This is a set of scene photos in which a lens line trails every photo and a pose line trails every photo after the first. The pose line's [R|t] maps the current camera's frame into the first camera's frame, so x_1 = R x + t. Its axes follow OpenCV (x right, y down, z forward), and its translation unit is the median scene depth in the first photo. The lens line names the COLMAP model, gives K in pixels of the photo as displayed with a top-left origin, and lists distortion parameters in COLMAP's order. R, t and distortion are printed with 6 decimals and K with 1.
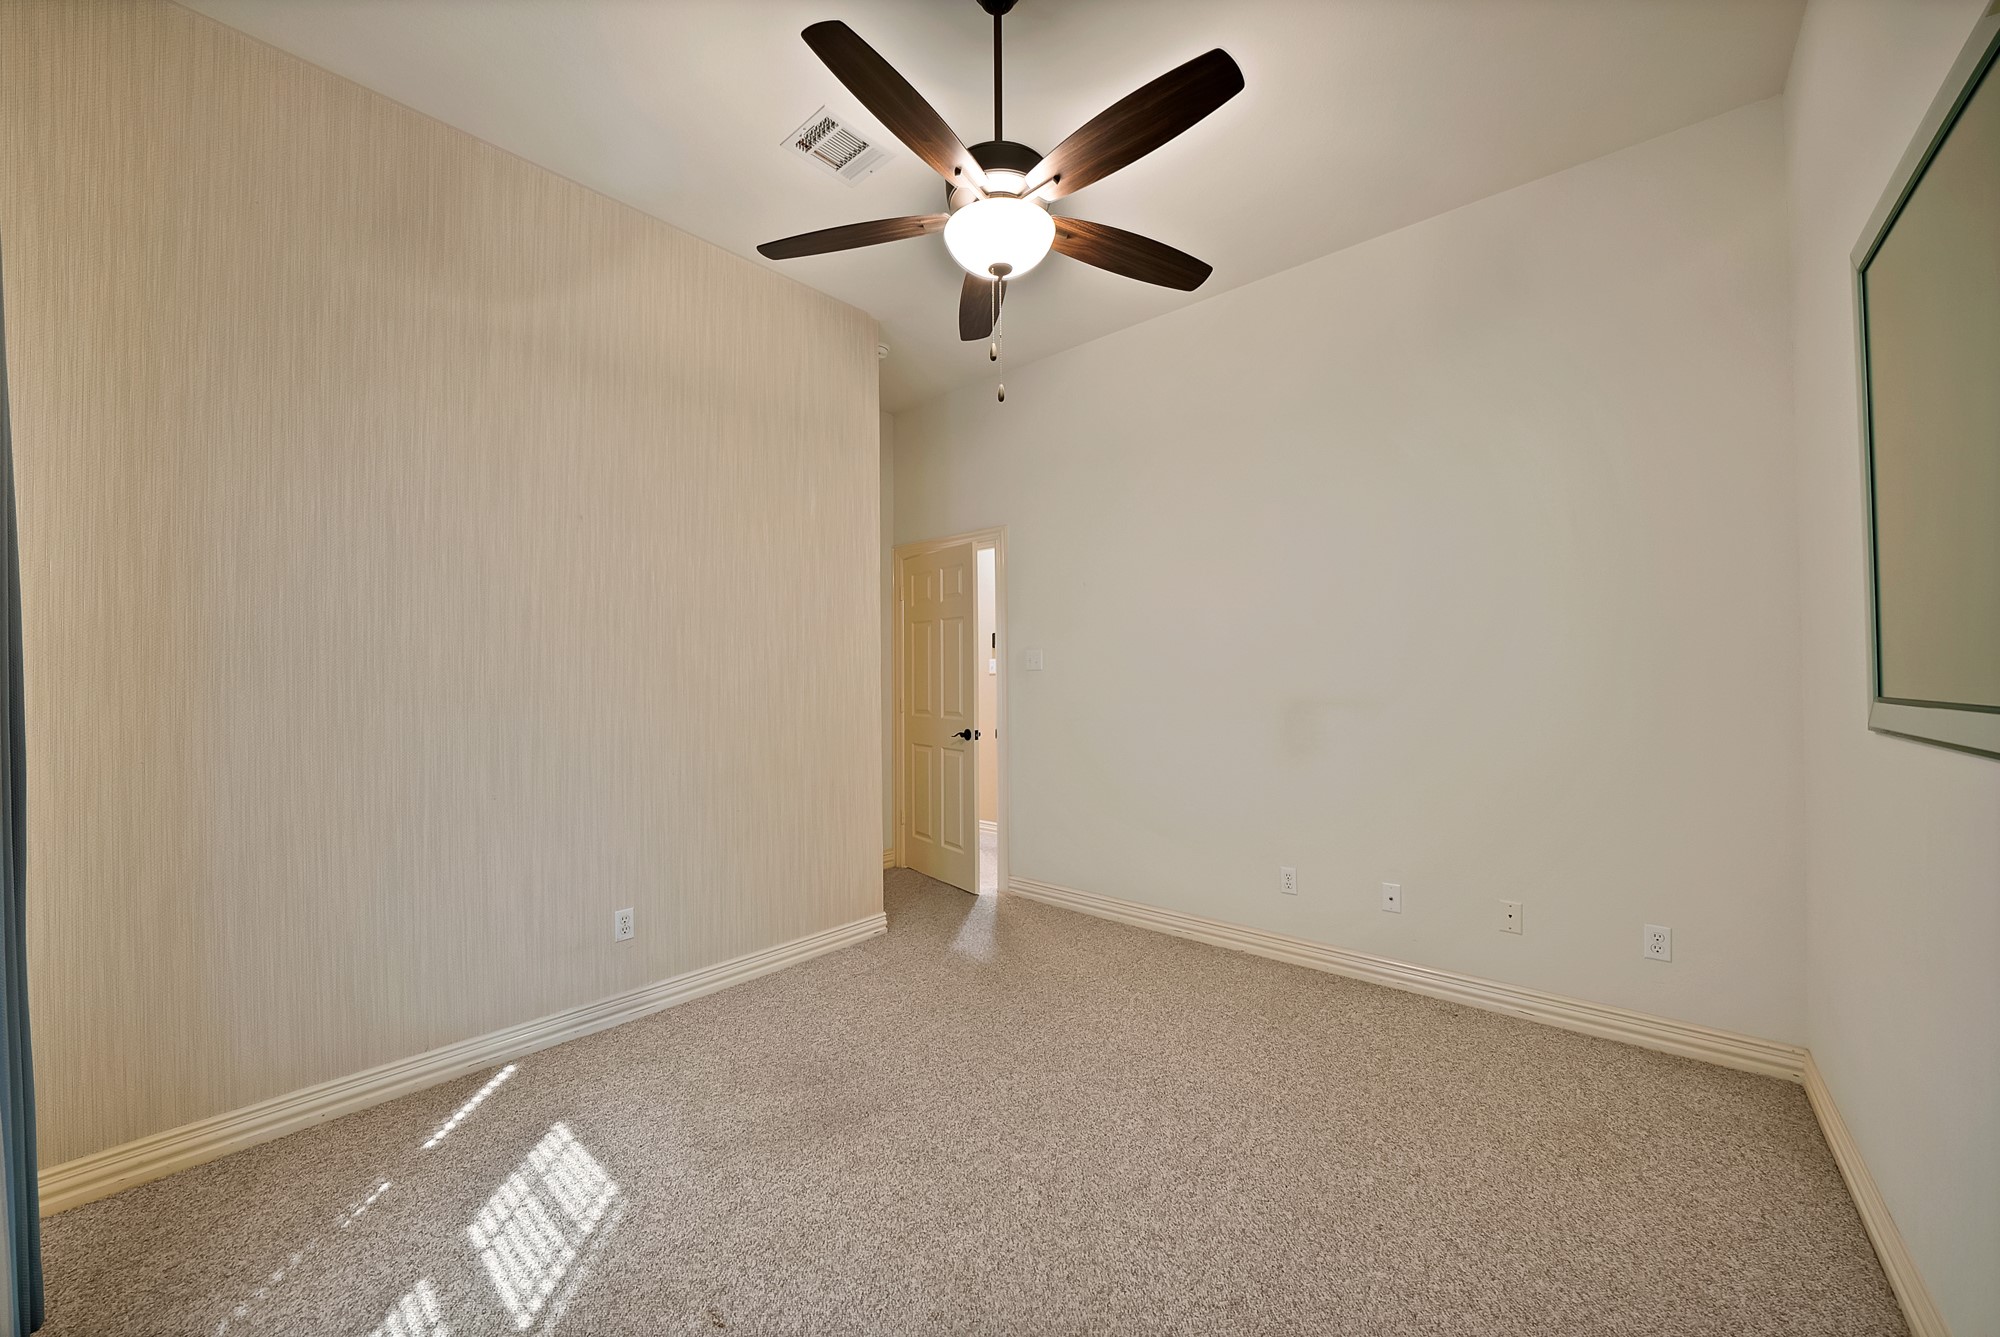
lens RADIAL K [[715.4, 0, 994.1], [0, 715.4, 672.6], [0, 0, 1]] dist [-0.027569, 0.000024]
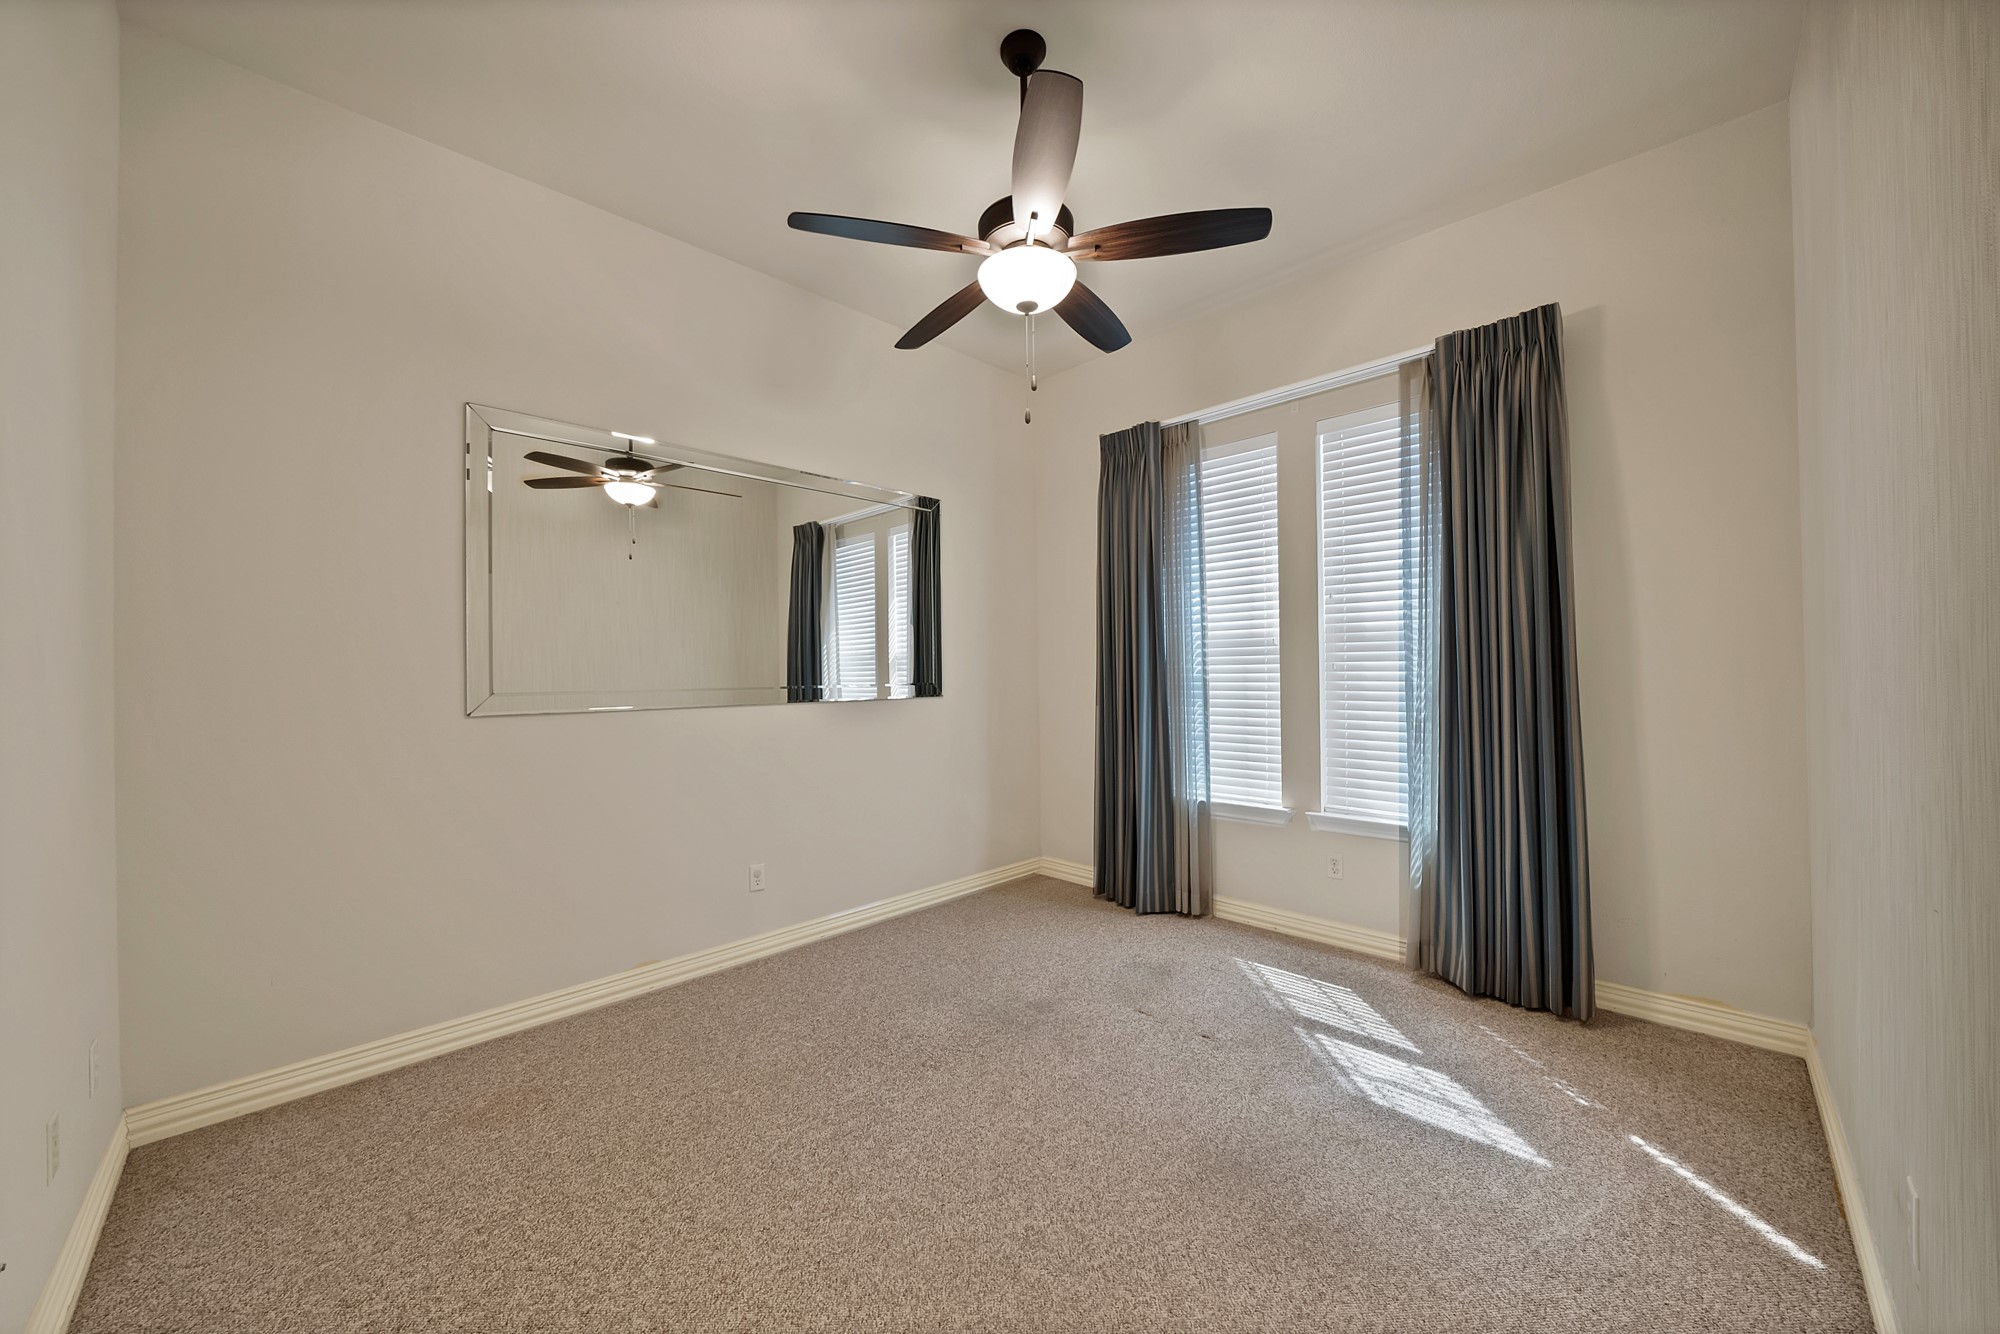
lens RADIAL K [[715.4, 0, 994.1], [0, 715.4, 671.1], [0, 0, 1]] dist [-0.027569, 0.000024]
pose [[-0.997505, 0.022404, 0.066953, -0.003660], [0.021527, 0.999673, -0.013788, 0.025897], [-0.067240, -0.012312, -0.997661, 2.104716]]
